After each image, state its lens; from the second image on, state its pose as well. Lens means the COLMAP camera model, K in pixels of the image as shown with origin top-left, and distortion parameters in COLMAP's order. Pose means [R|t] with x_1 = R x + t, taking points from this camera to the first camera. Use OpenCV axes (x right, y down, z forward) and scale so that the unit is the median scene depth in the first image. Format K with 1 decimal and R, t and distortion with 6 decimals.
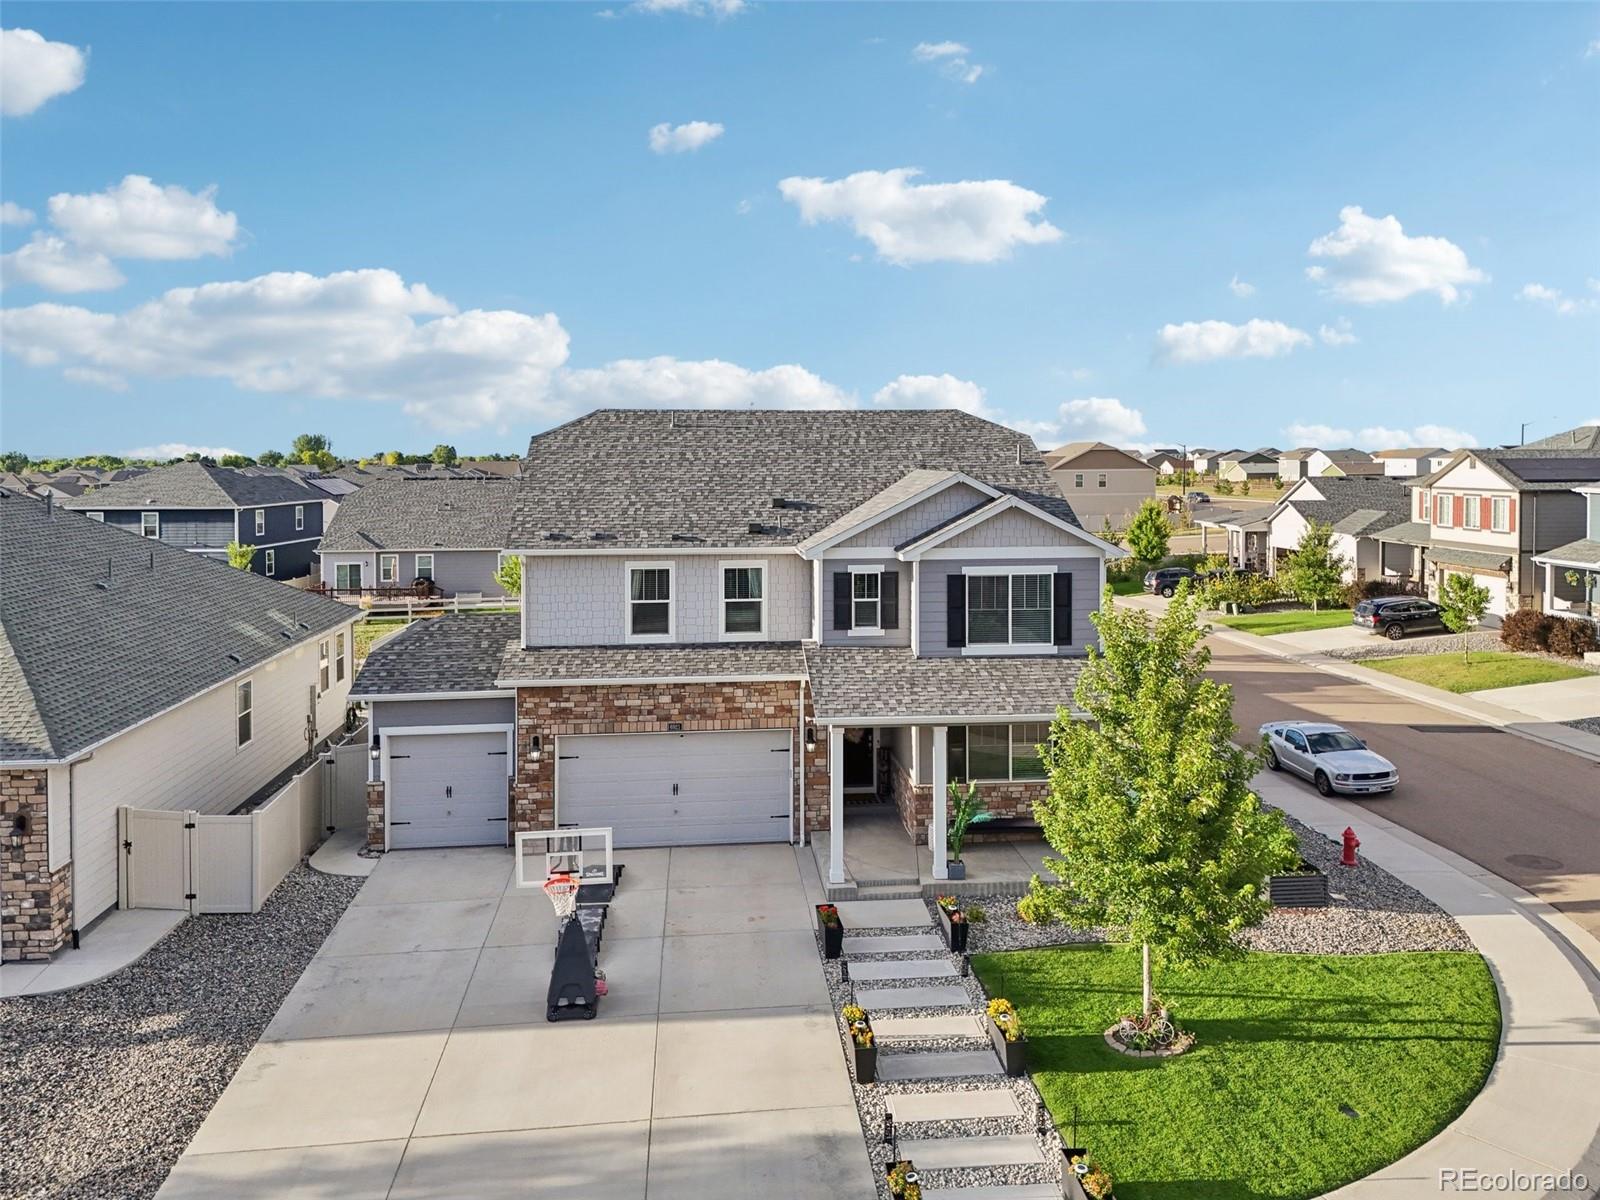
lens RADIAL K [[1208.9, 0, 806.0], [0, 1208.9, 498.7], [0, 0, 1]] dist [0.051808, -0.037178]
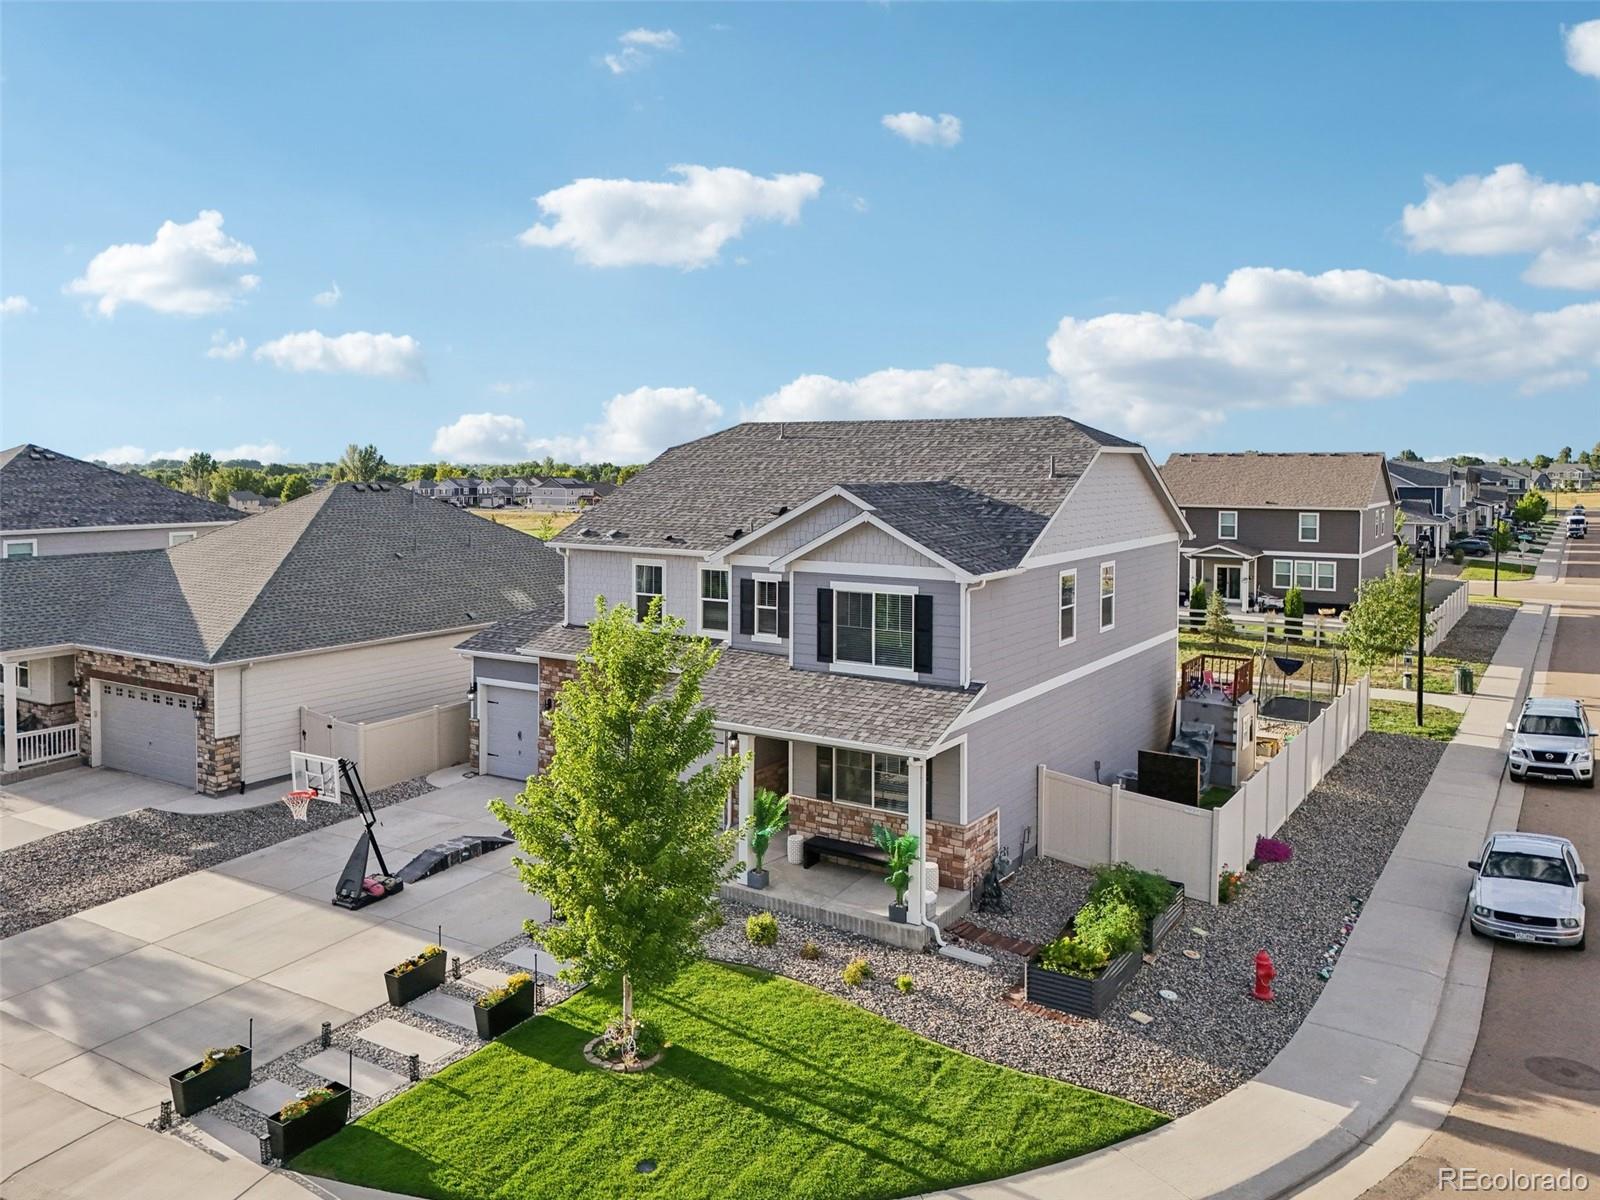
lens RADIAL K [[1208.9, 0, 806.0], [0, 1208.9, 498.7], [0, 0, 1]] dist [0.051808, -0.037178]
pose [[0.788123, 0.025630, -0.614984, 0.714019], [-0.027751, 0.999596, 0.006096, -0.016101], [0.614892, 0.012262, 0.788516, 0.210503]]
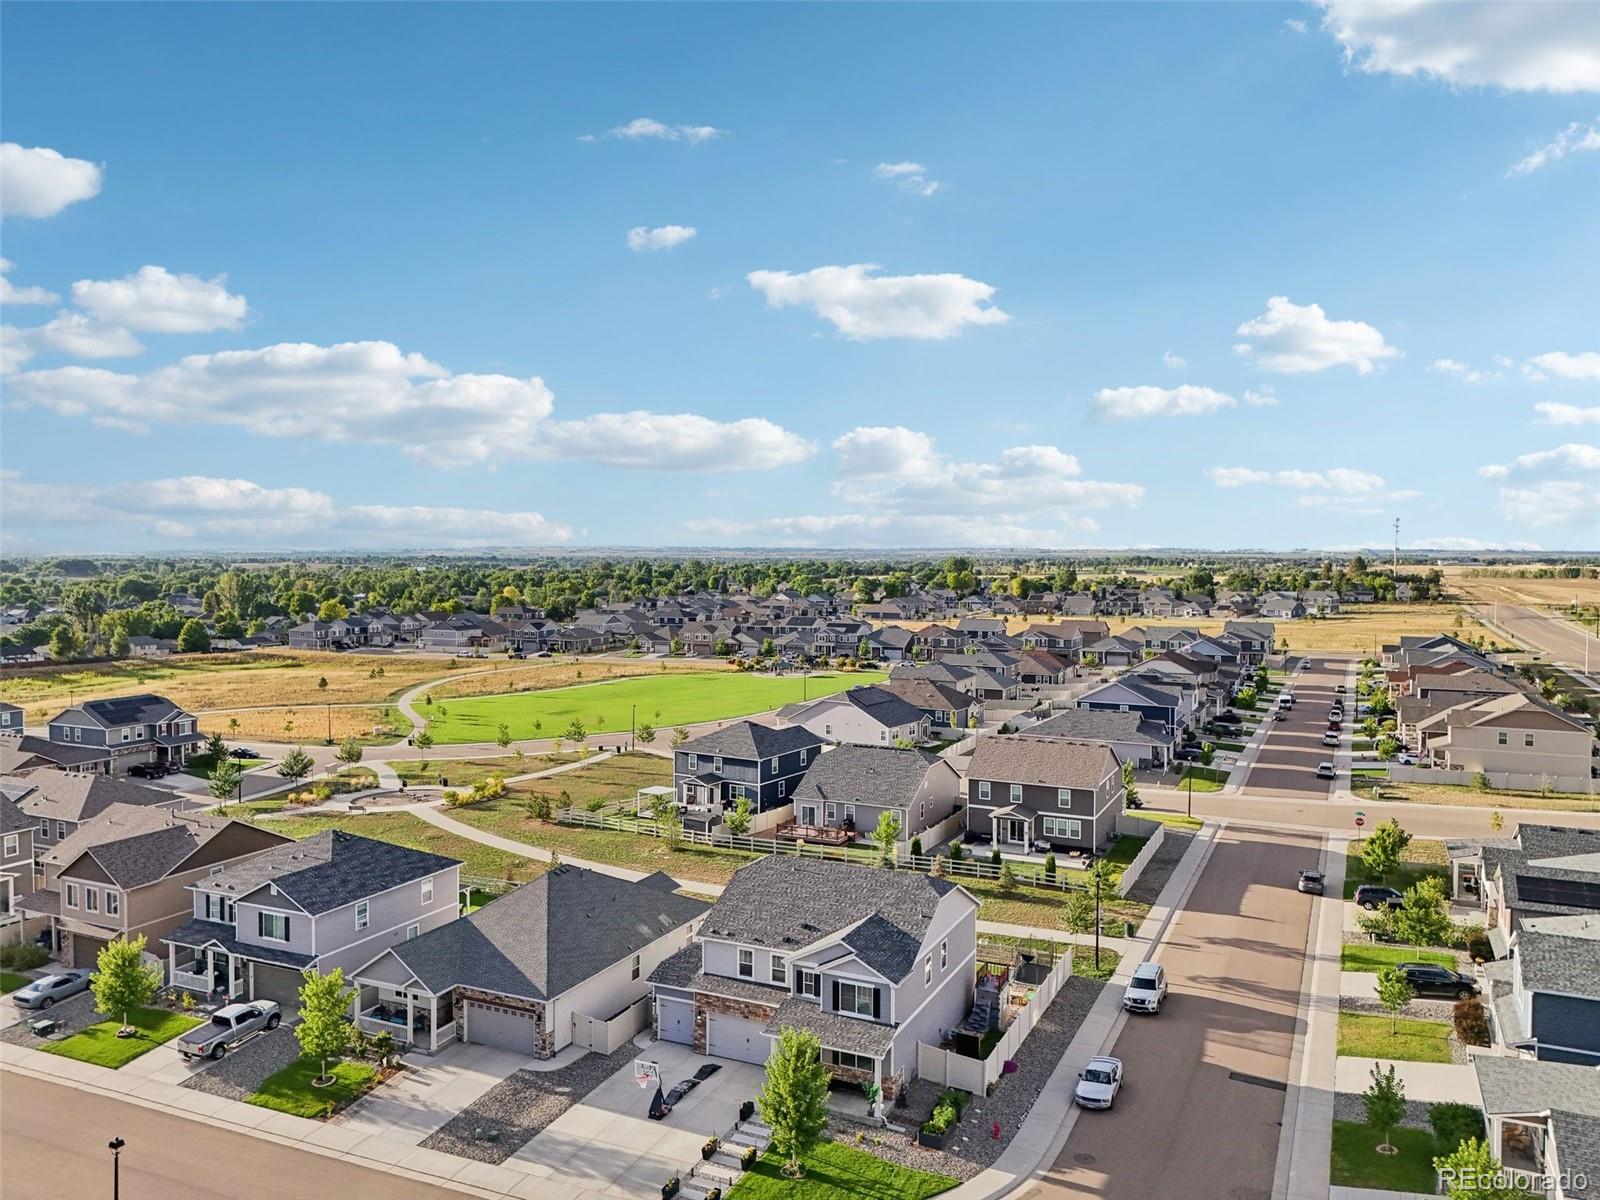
lens RADIAL K [[1187.5, 0, 800.0], [0, 1187.5, 600.0], [0, 0, 1]] dist [0.041901, -0.001557]
pose [[0.859262, 0.031834, -0.510545, 1.291558], [-0.025005, 0.999482, 0.020236, -0.772667], [0.510924, -0.004622, 0.859613, -1.155525]]
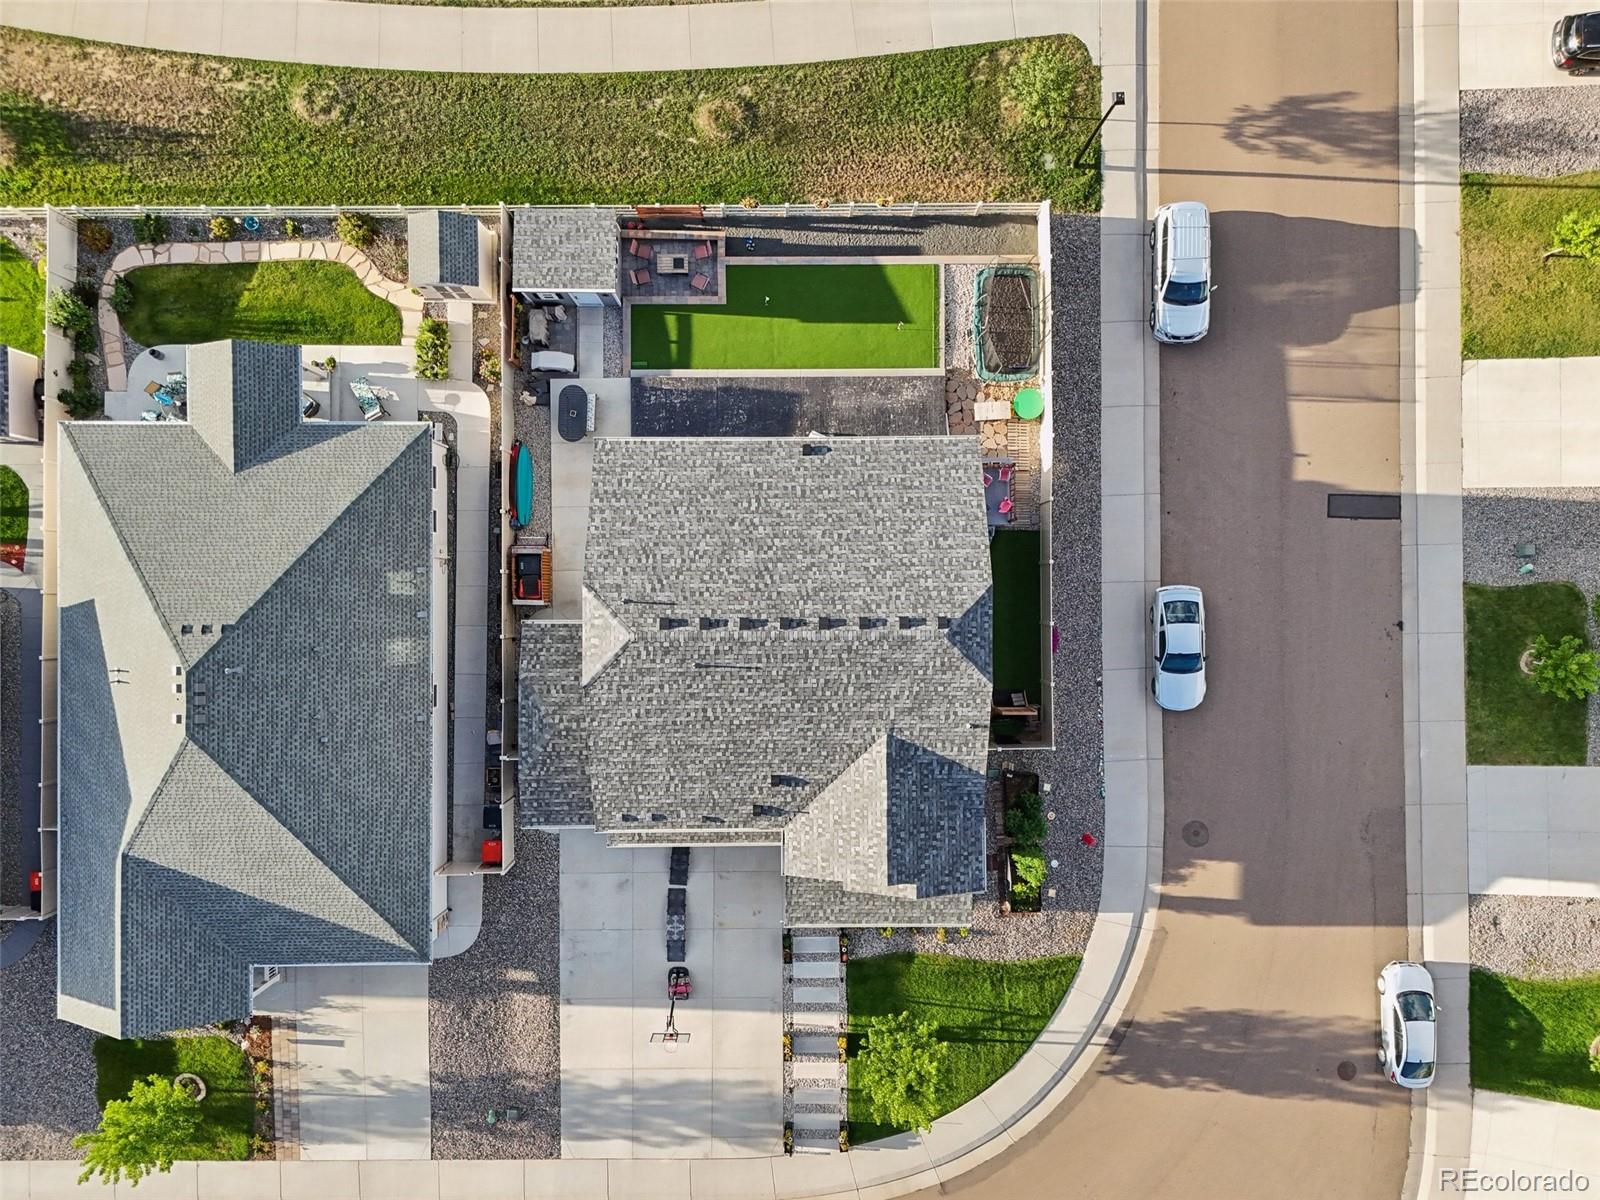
lens RADIAL K [[1187.5, 0, 800.0], [0, 1187.5, 600.0], [0, 0, 1]] dist [0.041901, -0.001557]
pose [[0.995701, 0.092509, 0.004542, -0.022260], [-0.009084, 0.048733, 0.998771, -1.545806], [0.092174, -0.994519, 0.049364, 1.276038]]
